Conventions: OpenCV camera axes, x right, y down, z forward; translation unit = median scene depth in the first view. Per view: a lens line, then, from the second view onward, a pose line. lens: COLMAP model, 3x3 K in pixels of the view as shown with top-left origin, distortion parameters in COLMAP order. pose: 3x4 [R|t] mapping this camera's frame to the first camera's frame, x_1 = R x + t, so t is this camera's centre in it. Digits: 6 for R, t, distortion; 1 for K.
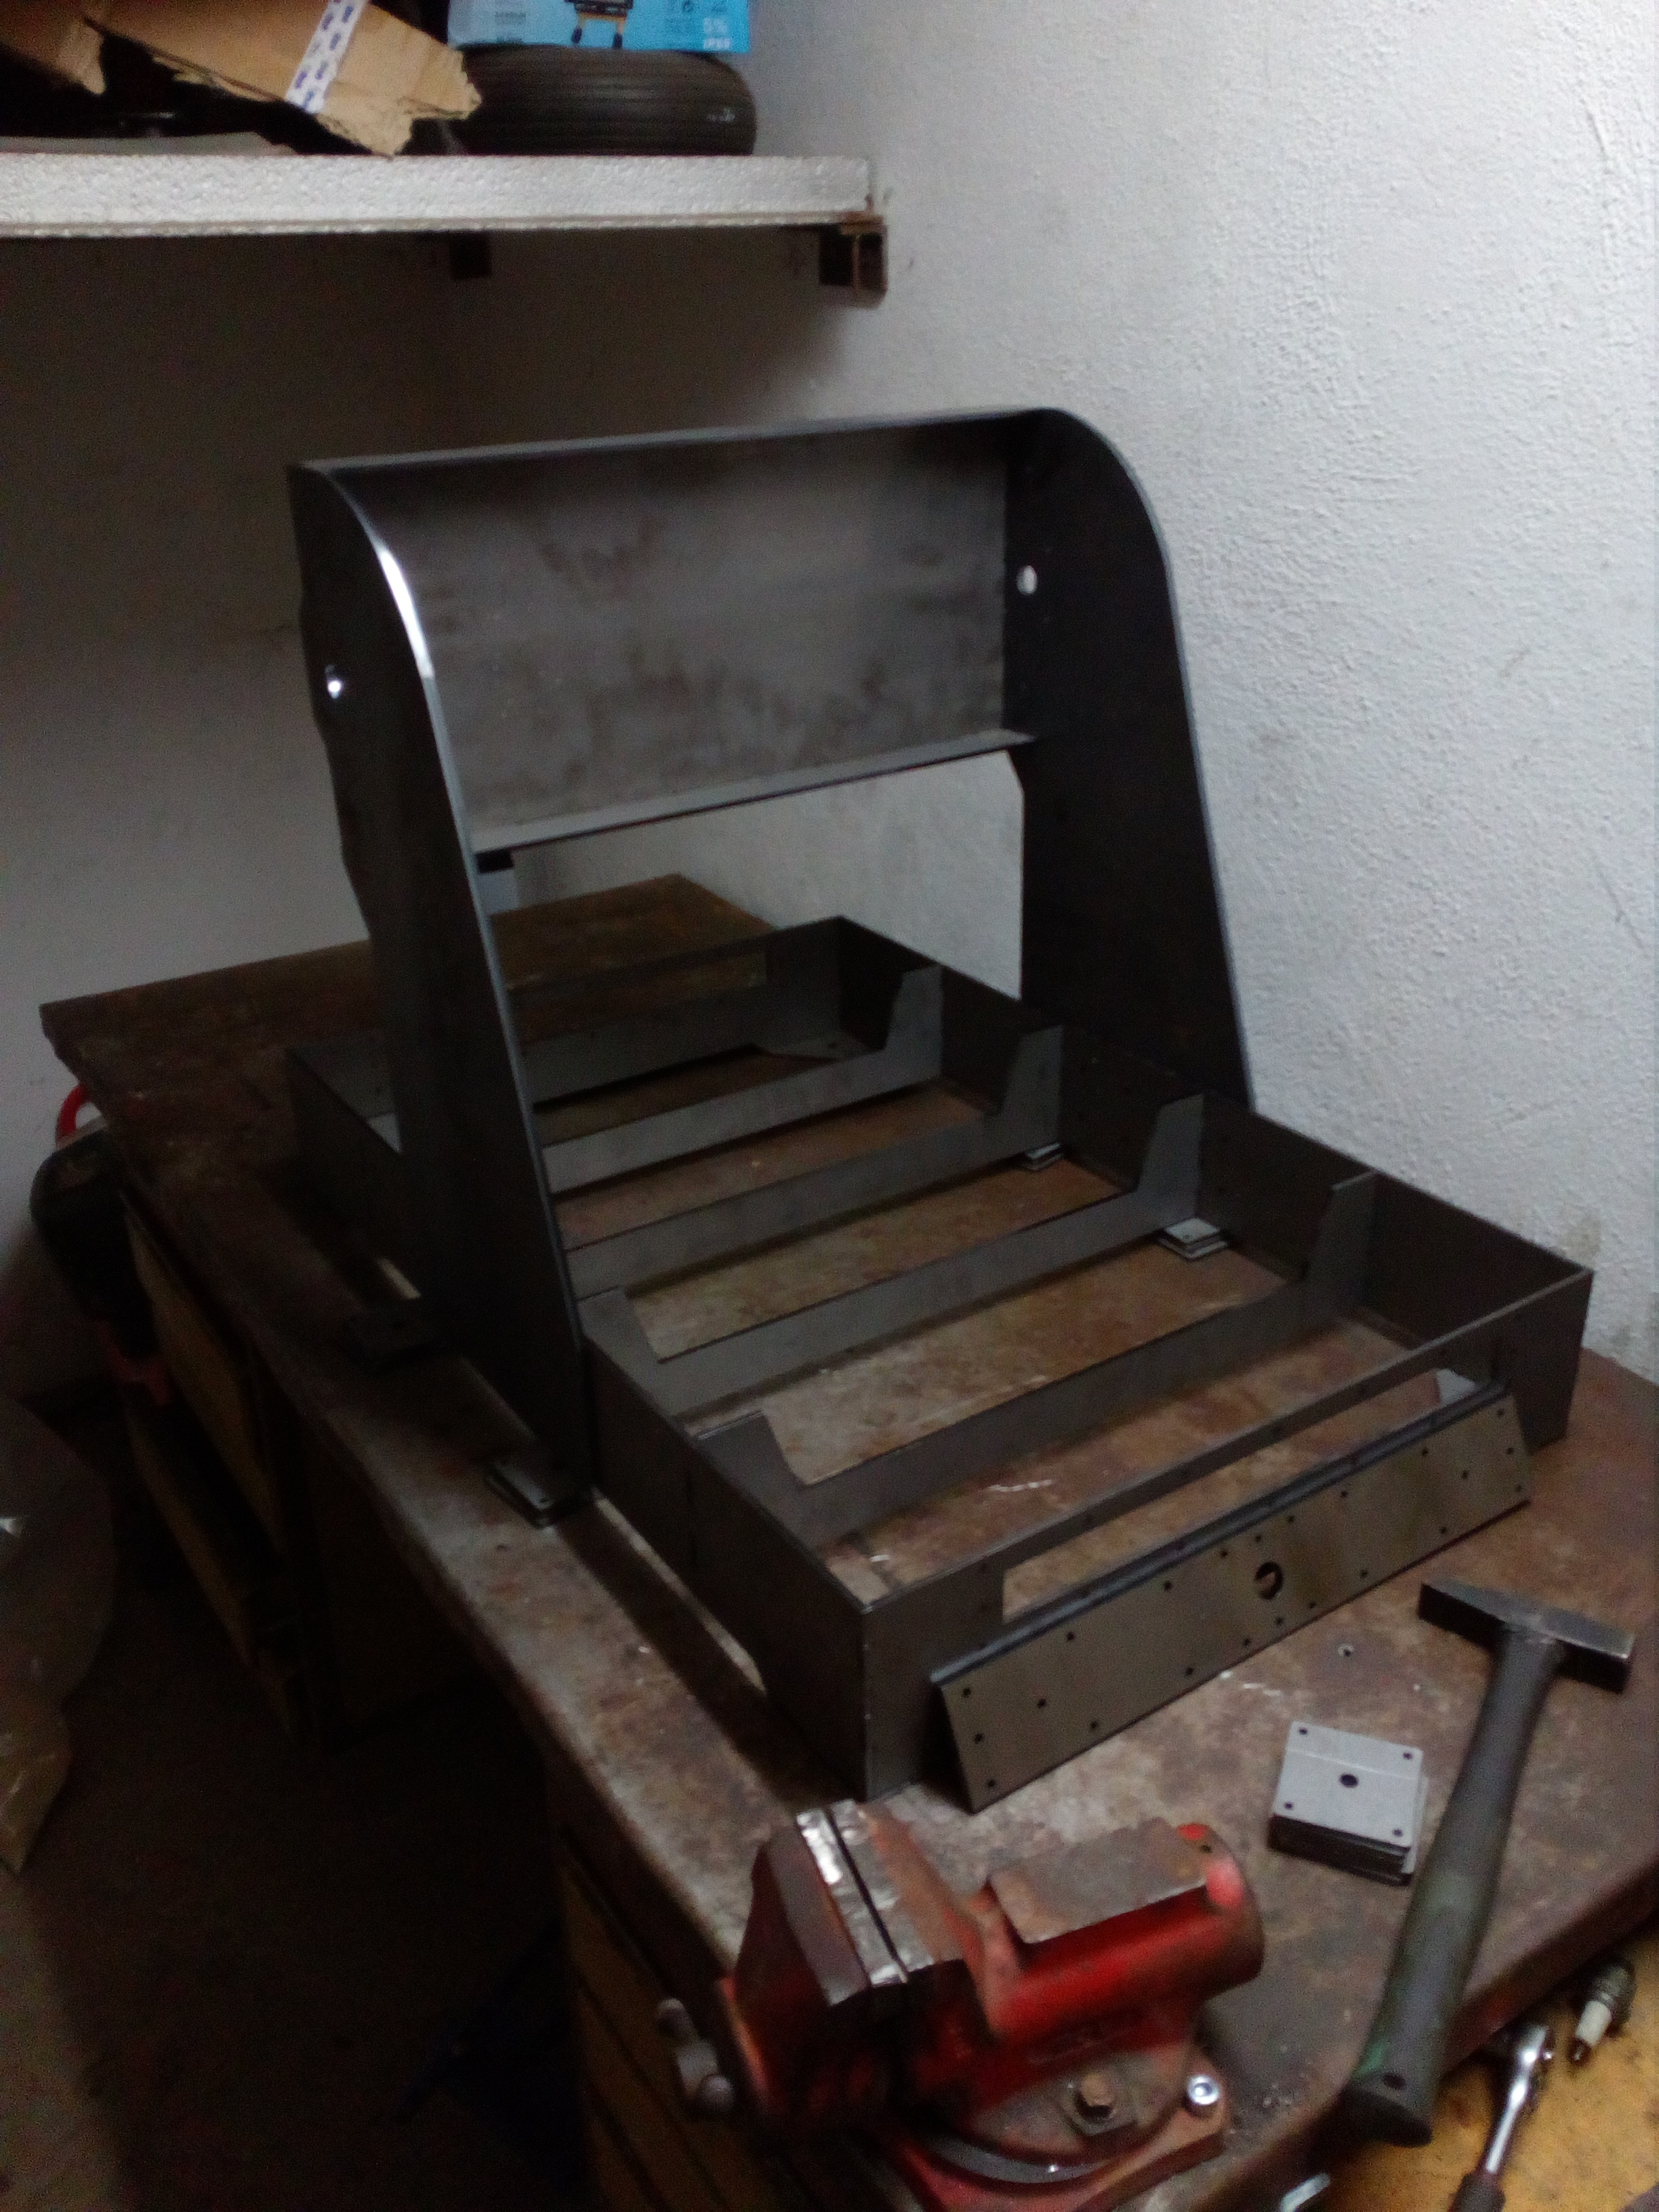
lens RADIAL K [[1835.2, 0, 829.5], [0, 1835.2, 1106.0], [0, 0, 1]] dist [0.046036, -0.112136]
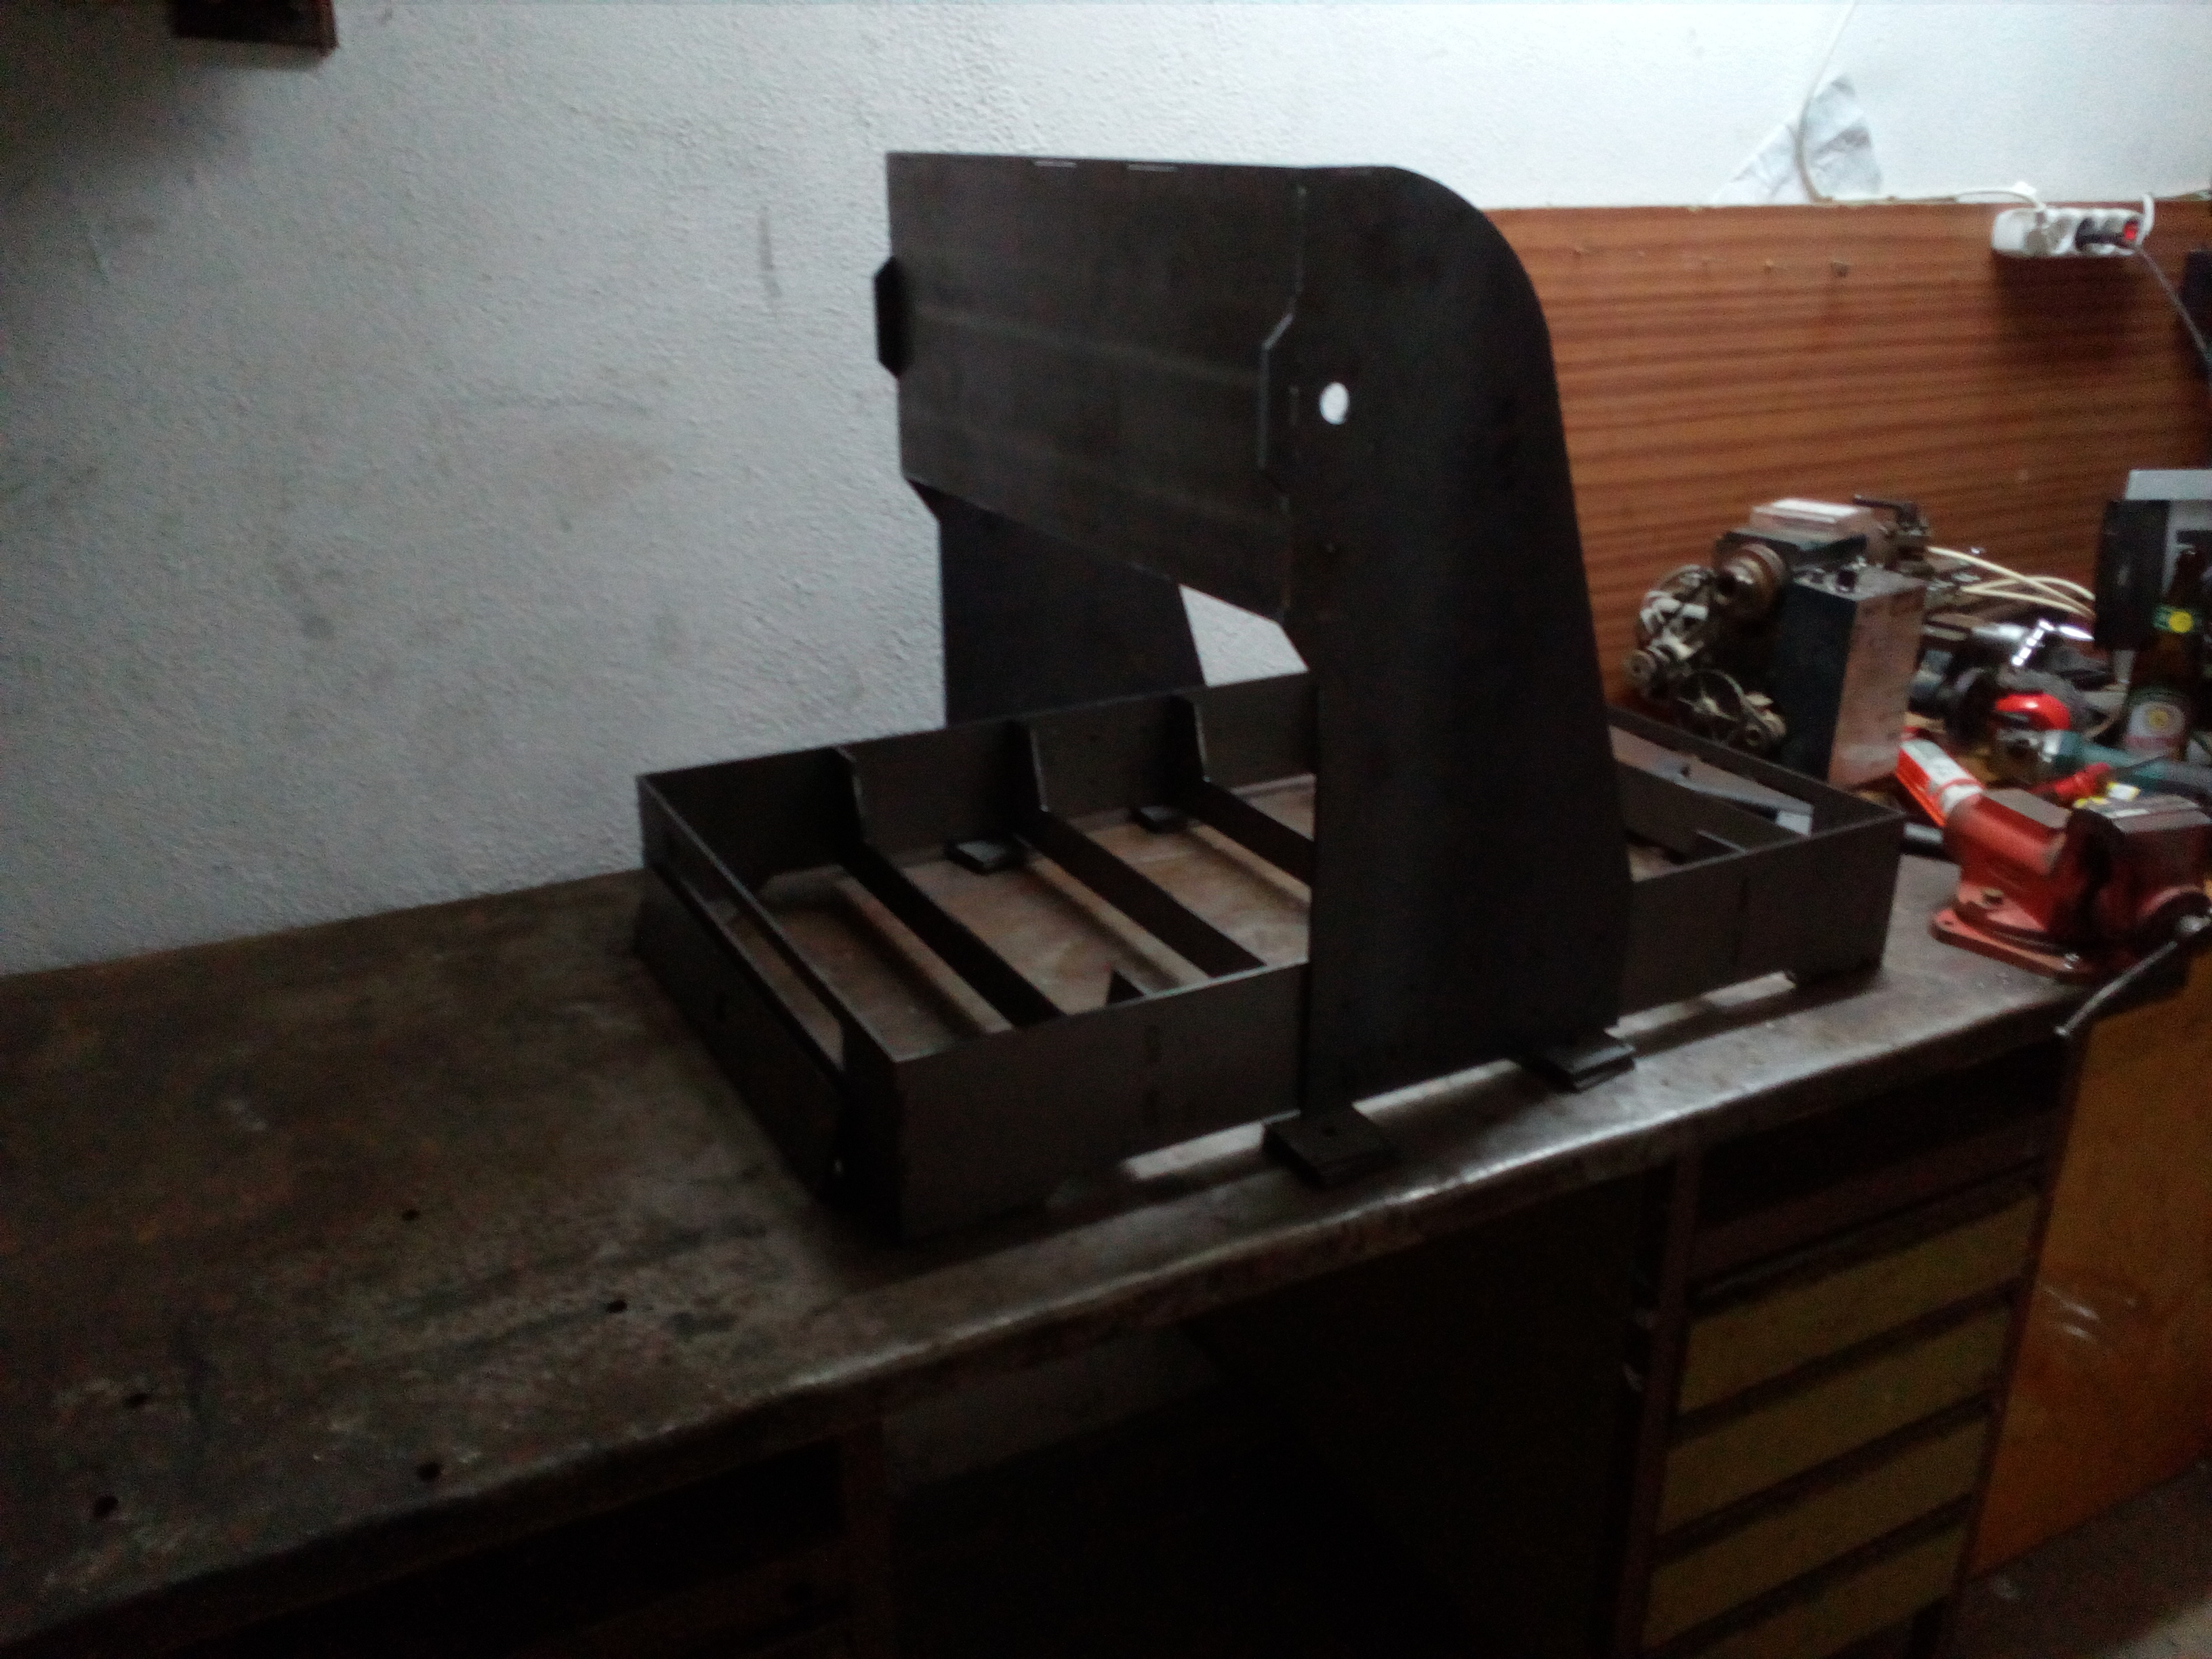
lens RADIAL K [[1835.2, 0, 1106.0], [0, 1835.2, 829.5], [0, 0, 1]] dist [0.046036, -0.112136]
pose [[0.081134, -0.336184, 0.938295, -1.013256], [0.417234, 0.866401, 0.274347, -0.294104], [-0.905170, 0.369230, 0.210561, 0.840351]]
